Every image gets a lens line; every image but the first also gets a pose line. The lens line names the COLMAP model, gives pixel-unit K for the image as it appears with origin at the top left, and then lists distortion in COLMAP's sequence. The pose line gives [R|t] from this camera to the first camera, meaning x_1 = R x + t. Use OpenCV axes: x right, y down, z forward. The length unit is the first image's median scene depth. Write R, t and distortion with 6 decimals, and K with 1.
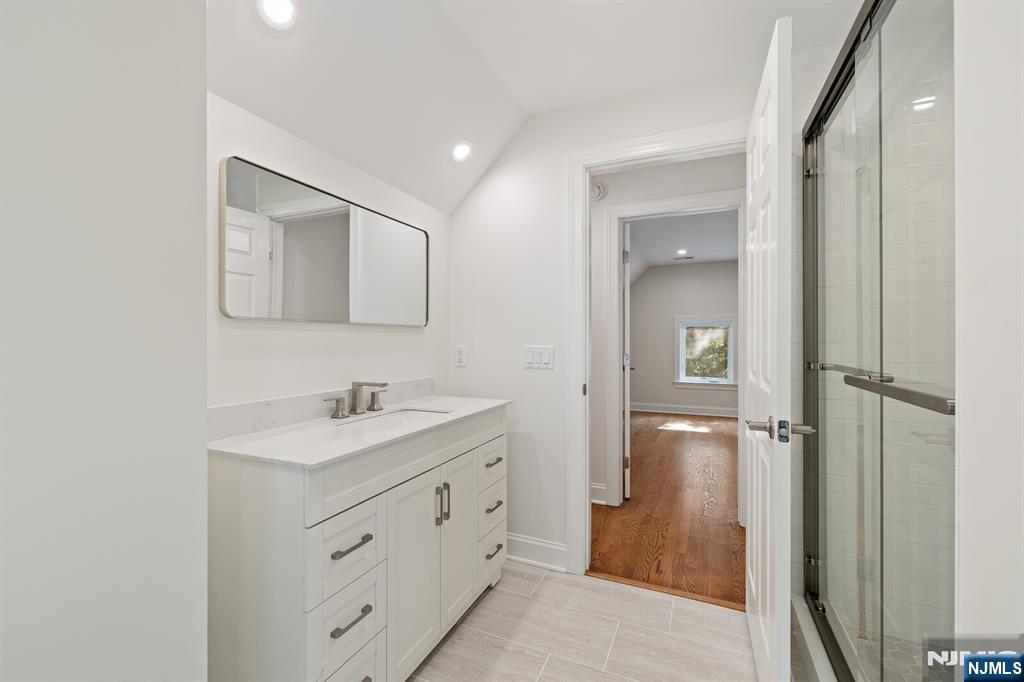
lens RADIAL K [[436.0, 0, 511.3], [0, 436.0, 340.8], [0, 0, 1]] dist [-0.002311, 0.001407]
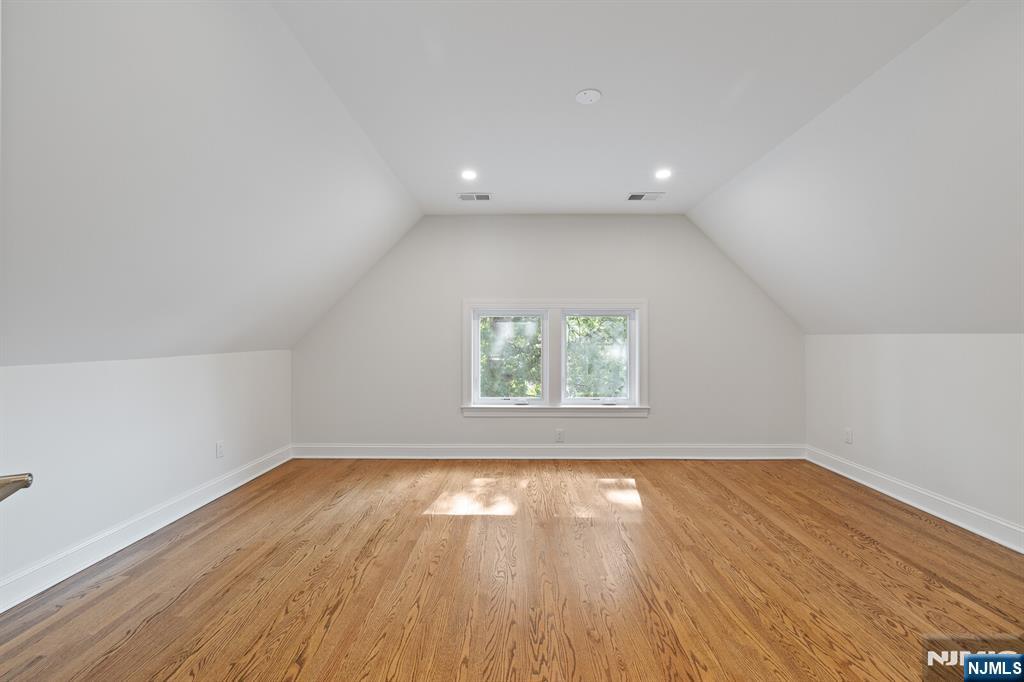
lens RADIAL K [[436.0, 0, 511.8], [0, 436.0, 339.9], [0, 0, 1]] dist [-0.002311, 0.001407]
pose [[0.914377, 0.000487, 0.404864, 0.191539], [-0.000641, 1.000000, 0.000245, -0.000560], [-0.404864, -0.000483, 0.914377, 0.419180]]
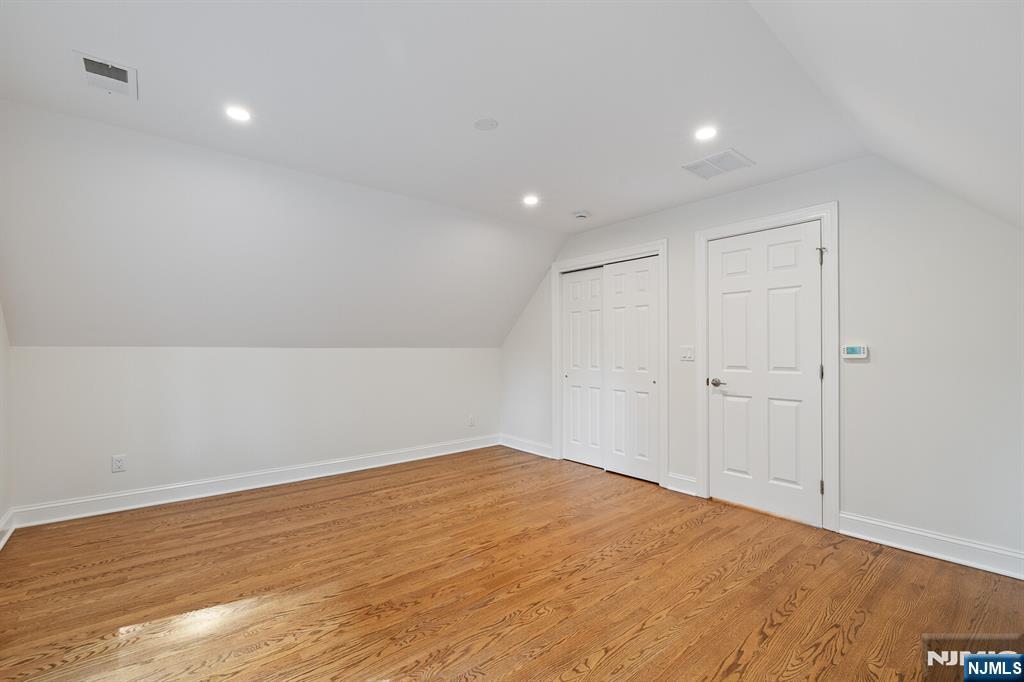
lens RADIAL K [[436.0, 0, 511.7], [0, 436.0, 348.3], [0, 0, 1]] dist [-0.002311, 0.001407]
pose [[-0.903441, 0.004071, 0.428693, 0.207269], [0.003485, 0.999992, -0.002150, -0.003367], [-0.428698, -0.000449, -0.903448, 1.005955]]
